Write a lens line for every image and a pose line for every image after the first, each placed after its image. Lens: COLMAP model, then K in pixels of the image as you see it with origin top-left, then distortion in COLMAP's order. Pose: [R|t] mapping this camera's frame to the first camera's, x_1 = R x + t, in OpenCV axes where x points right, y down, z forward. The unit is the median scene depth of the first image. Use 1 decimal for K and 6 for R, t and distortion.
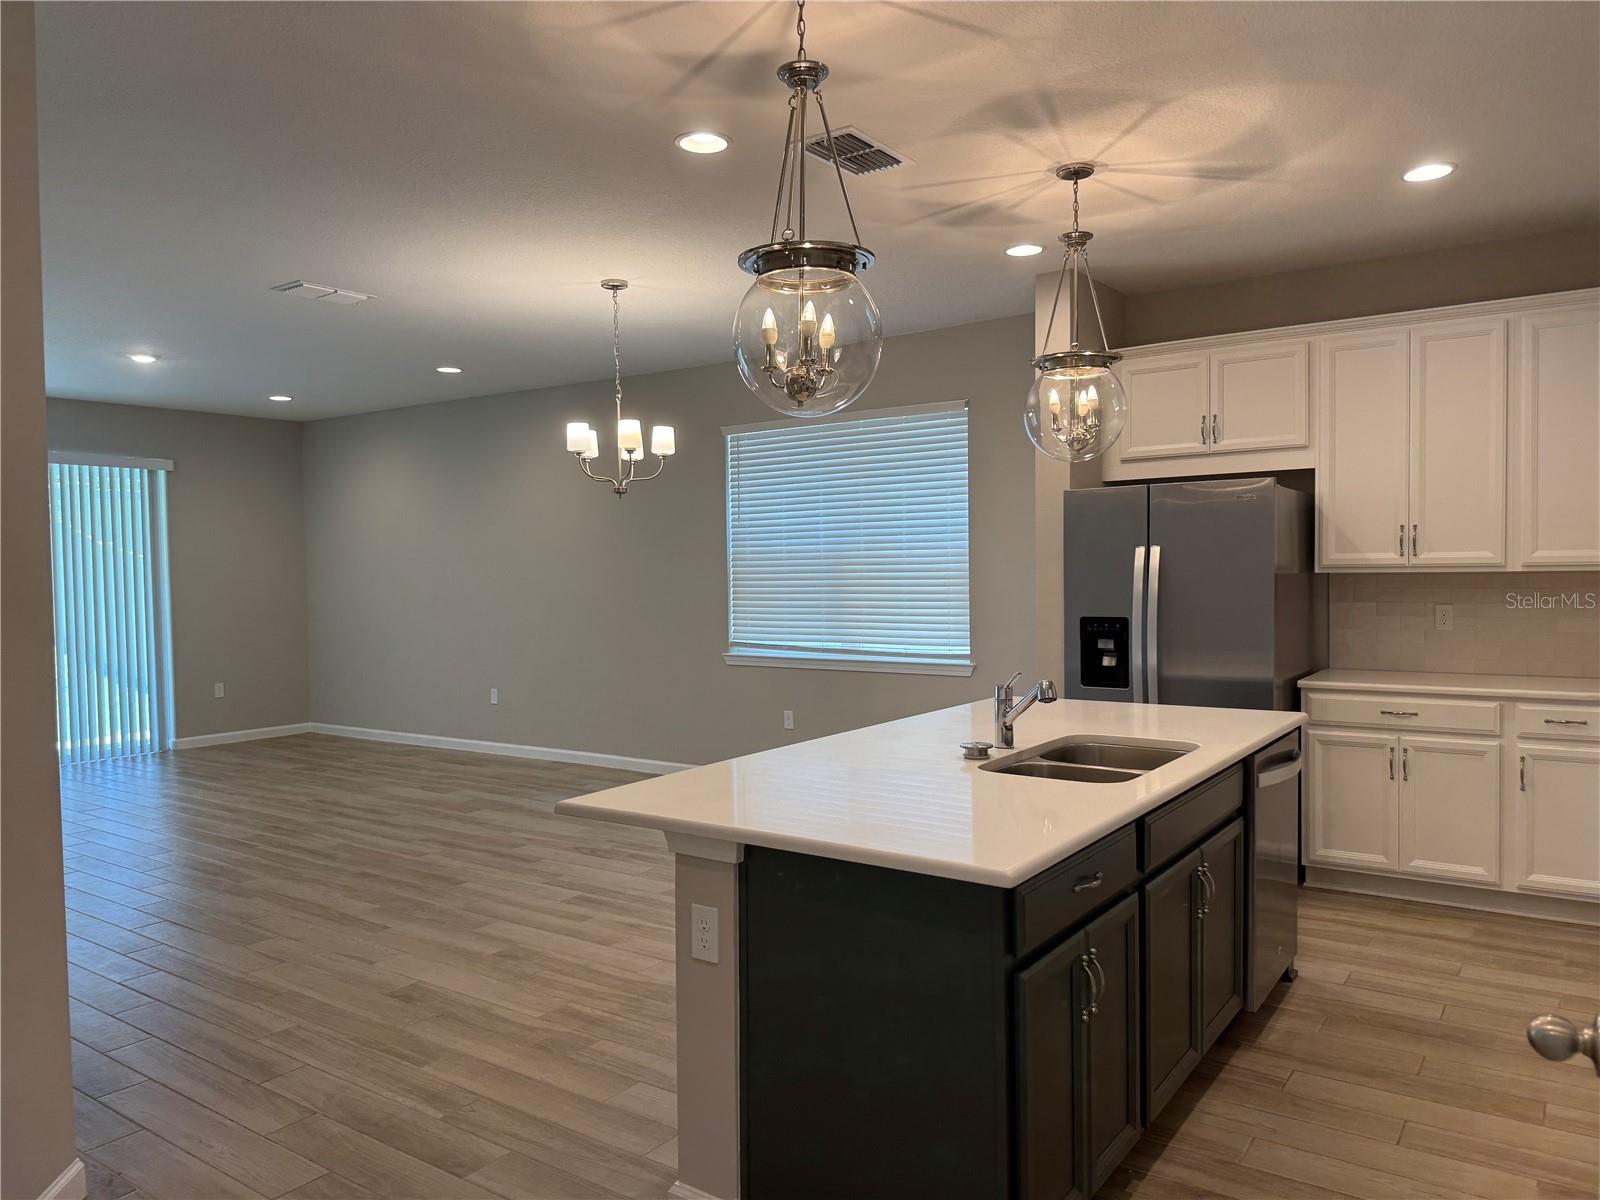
lens RADIAL K [[1100.2, 0, 811.2], [0, 1100.2, 600.5], [0, 0, 1]] dist [-0.010364, -0.004375]
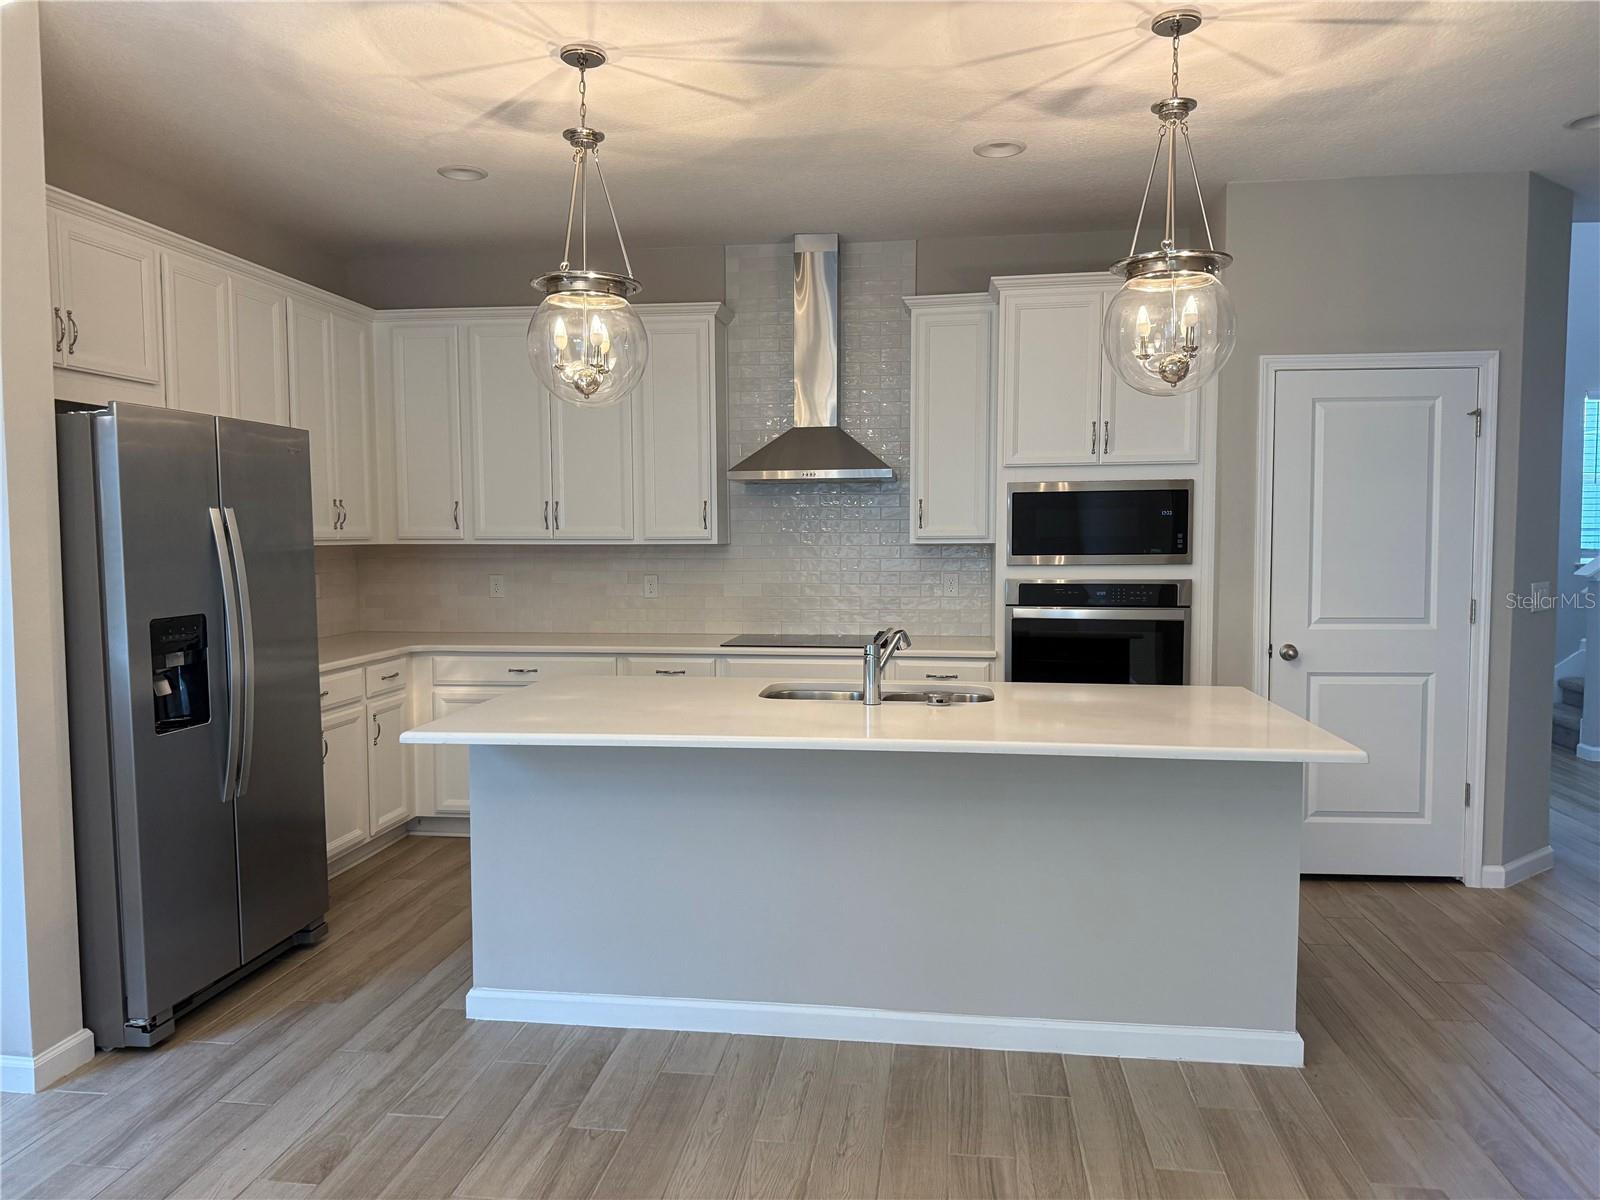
lens RADIAL K [[1100.2, 0, 802.3], [0, 1100.2, 603.5], [0, 0, 1]] dist [-0.010364, -0.004375]
pose [[-0.443277, -0.042697, 0.895367, -0.355786], [0.030244, 0.997584, 0.062544, -0.016382], [-0.895874, 0.054804, -0.440915, 0.750879]]
